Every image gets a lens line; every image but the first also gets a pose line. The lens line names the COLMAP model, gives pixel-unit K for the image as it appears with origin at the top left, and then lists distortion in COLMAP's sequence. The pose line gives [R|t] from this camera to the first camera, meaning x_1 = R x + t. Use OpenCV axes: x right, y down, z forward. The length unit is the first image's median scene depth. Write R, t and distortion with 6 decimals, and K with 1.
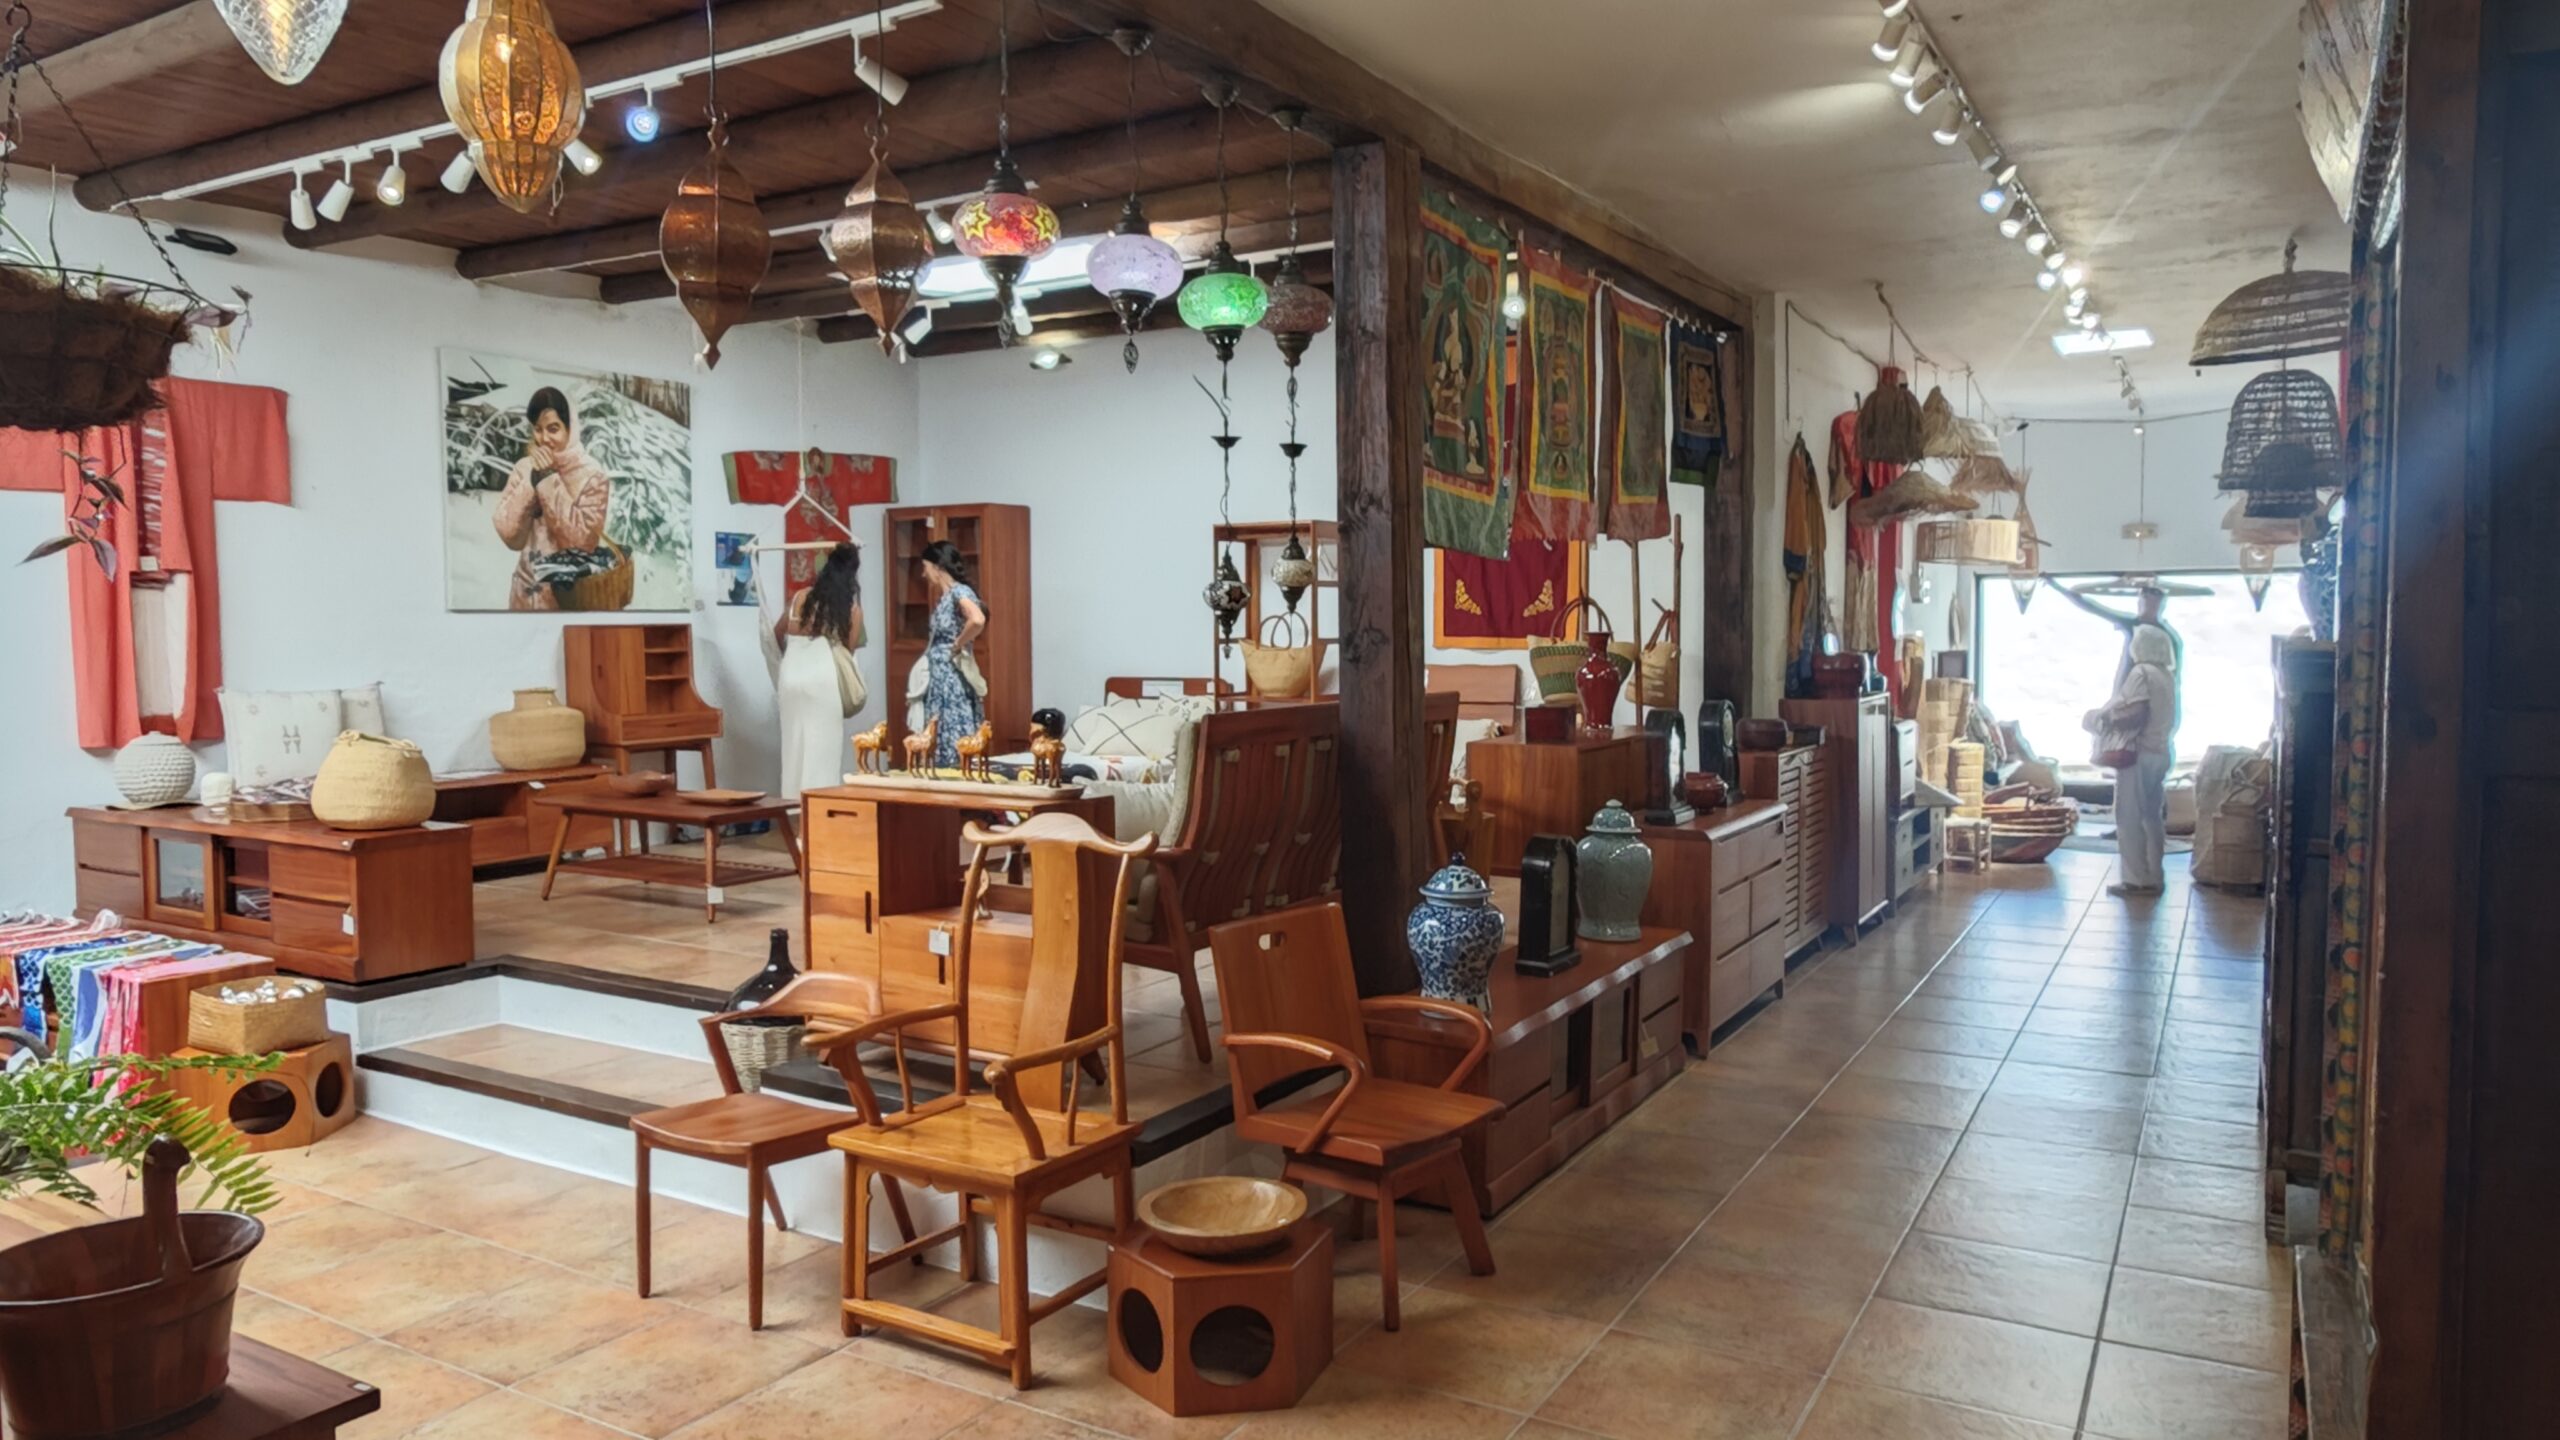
lens RADIAL K [[1631.0, 0, 1279.2], [0, 1631.0, 724.5], [0, 0, 1]] dist [0.002814, 0.011207]
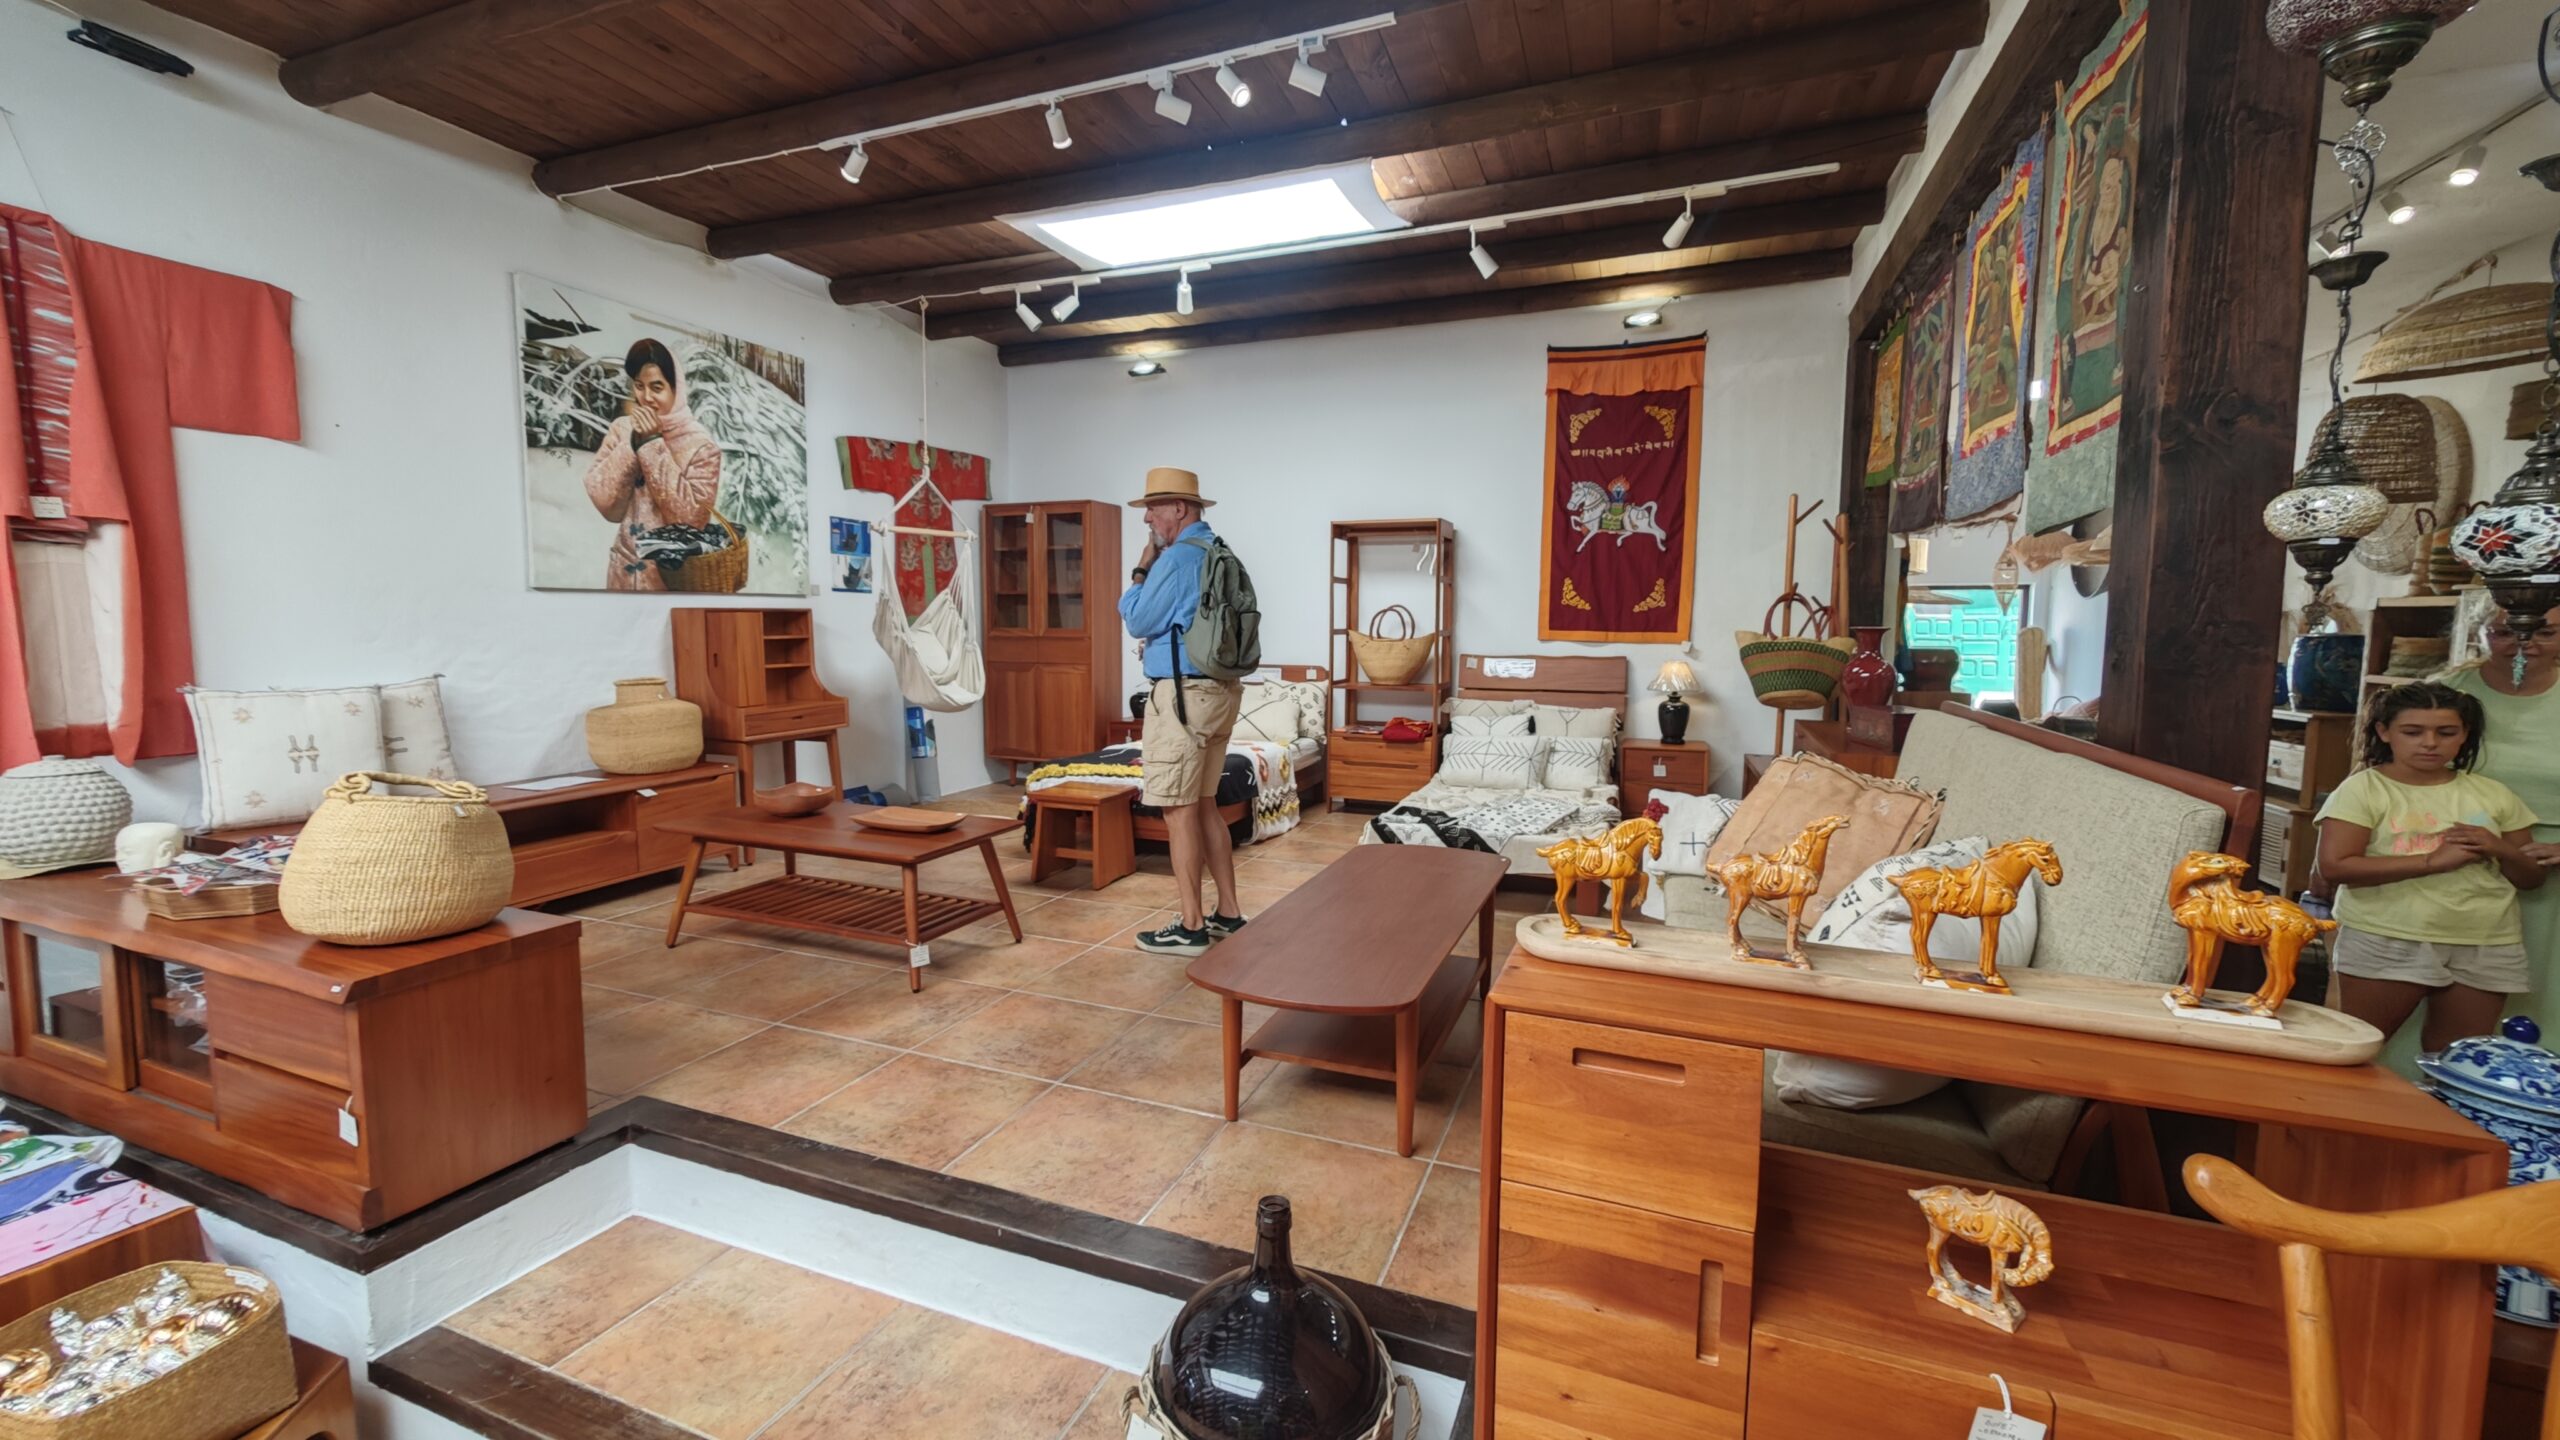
lens RADIAL K [[996.4, 0, 1274.8], [0, 996.4, 710.5], [0, 0, 1]] dist [0.002414, -0.001042]
pose [[0.985466, -0.004111, 0.169821, -0.210060], [-0.000730, 0.999595, 0.028432, -0.020875], [-0.169869, -0.028143, 0.985065, 0.410935]]
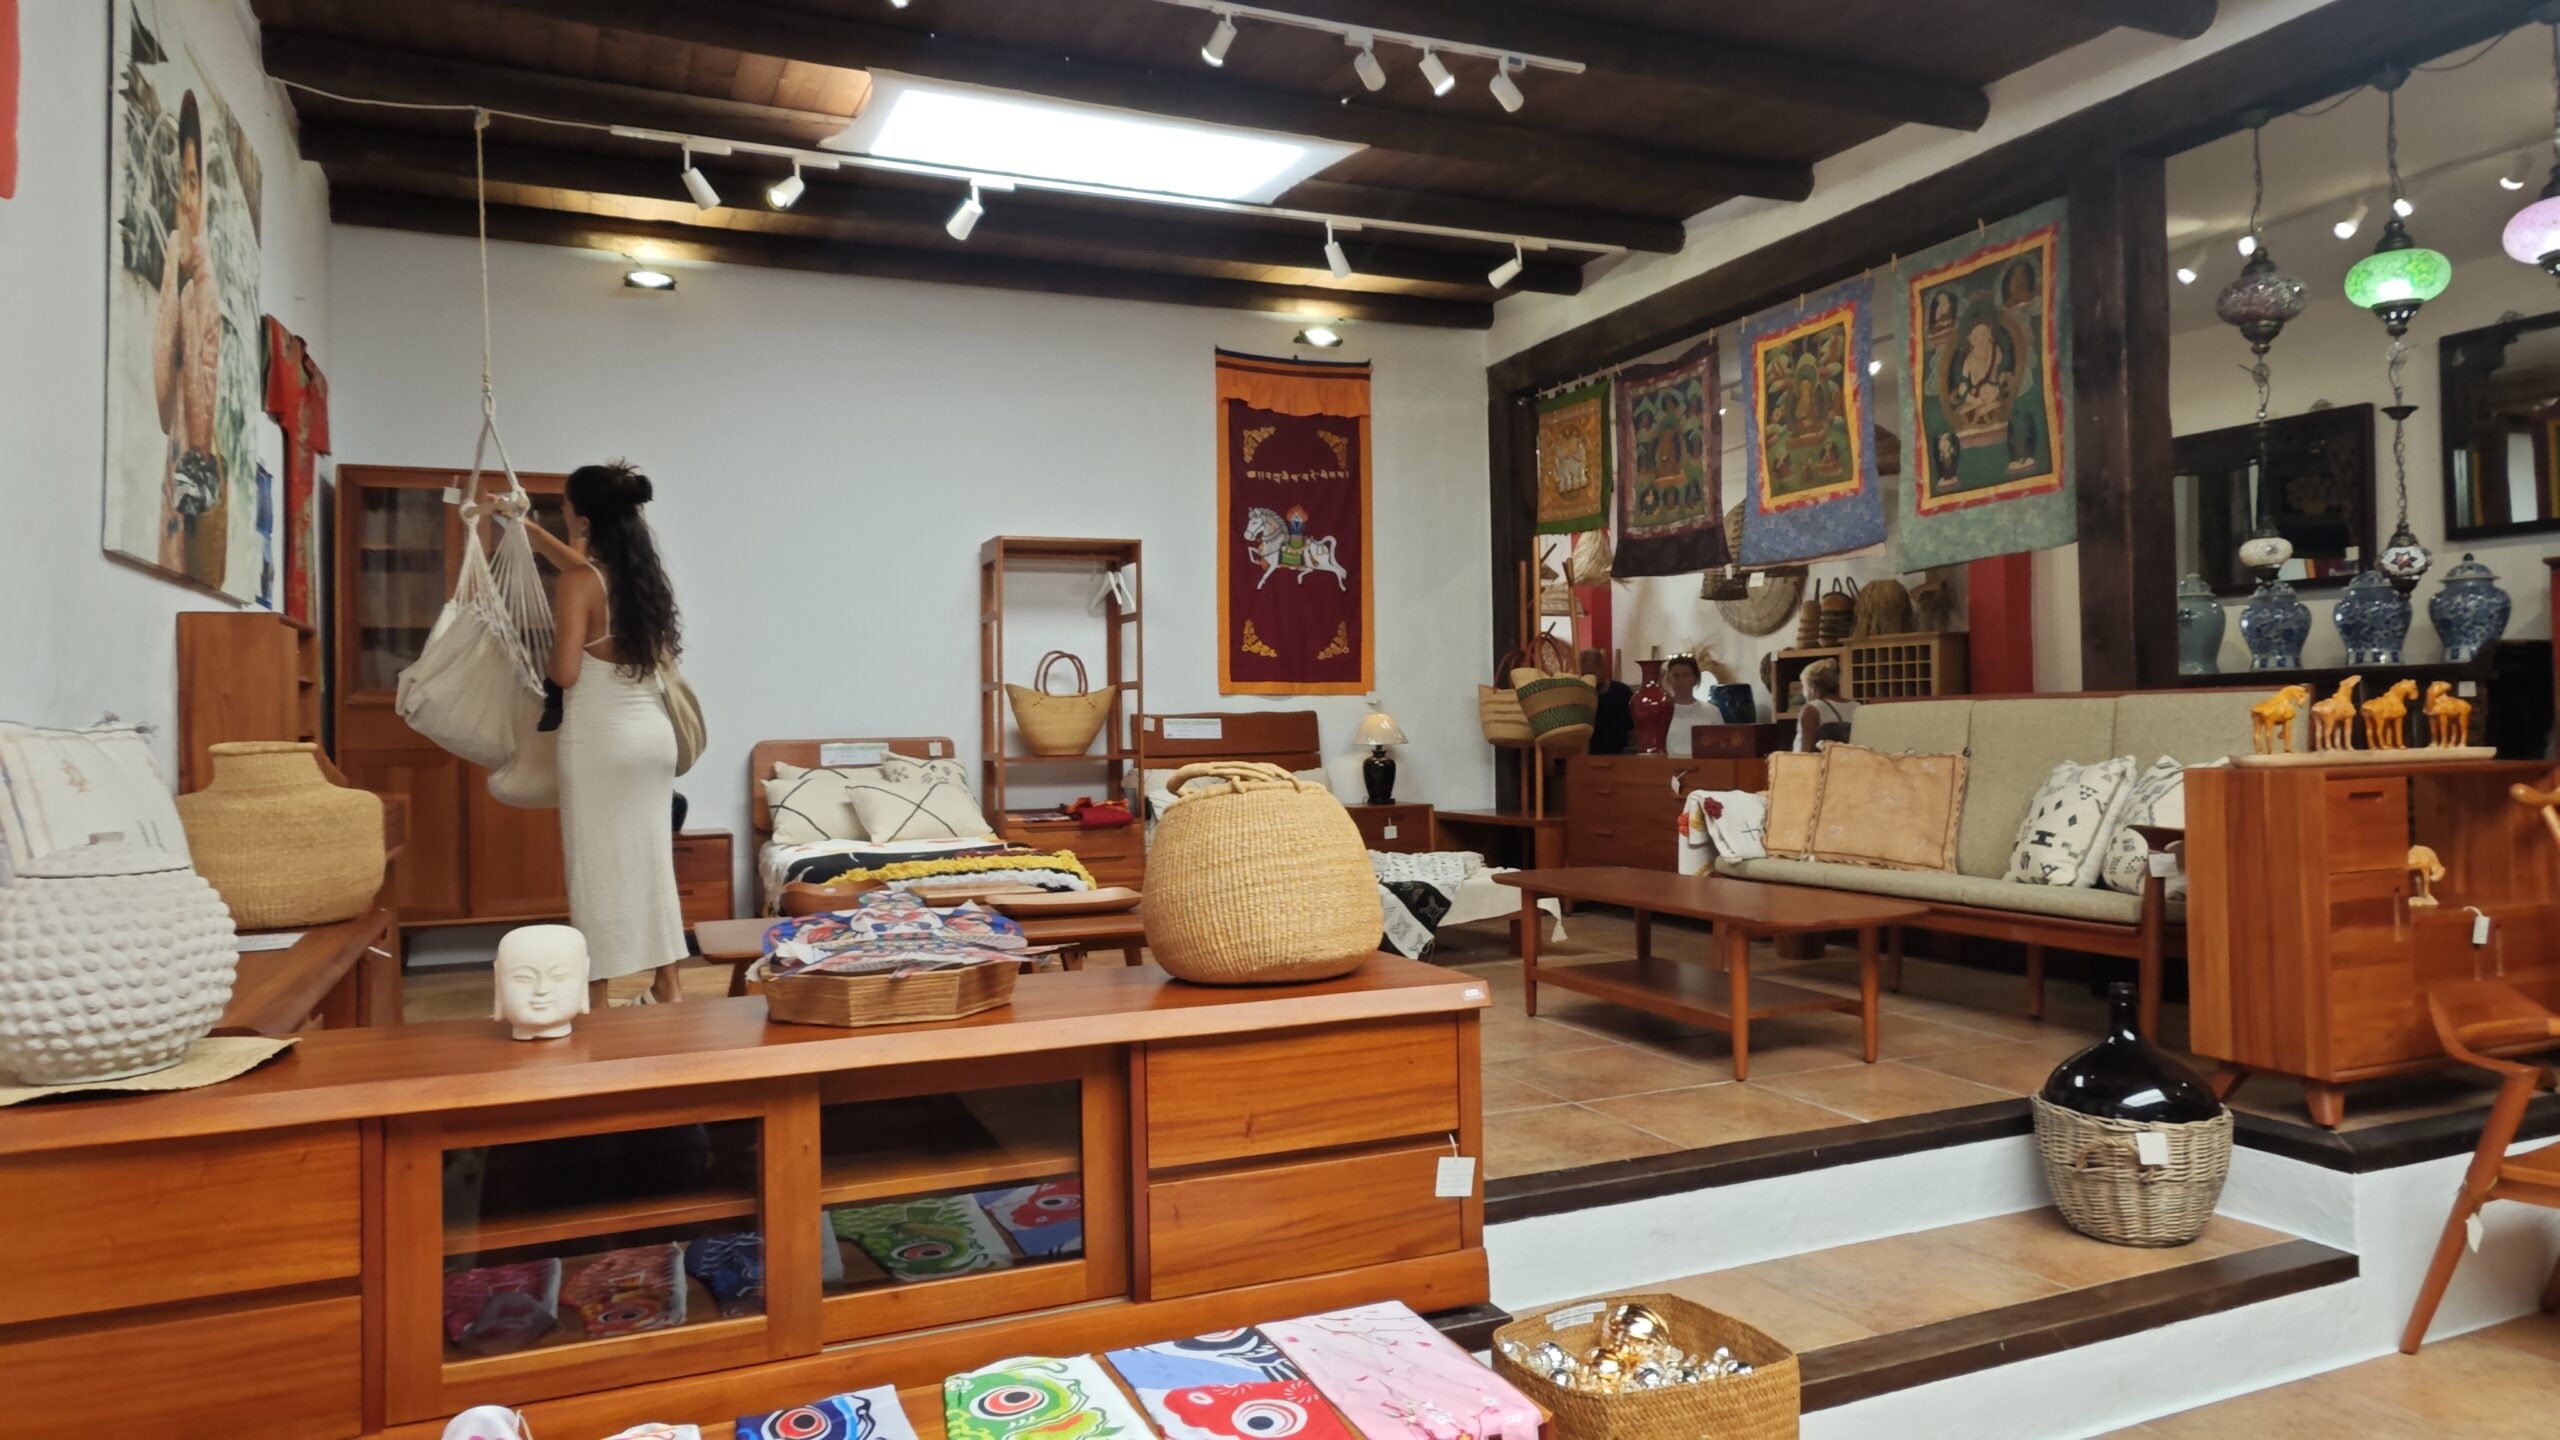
lens RADIAL K [[1568.5, 0, 1293.1], [0, 1568.5, 703.4], [0, 0, 1]] dist [-0.019460, 0.012434]
pose [[0.574650, 0.007238, 0.818367, -0.640637], [0.068485, 0.996028, -0.056899, 0.010246], [-0.815529, 0.088743, 0.571872, 0.525049]]
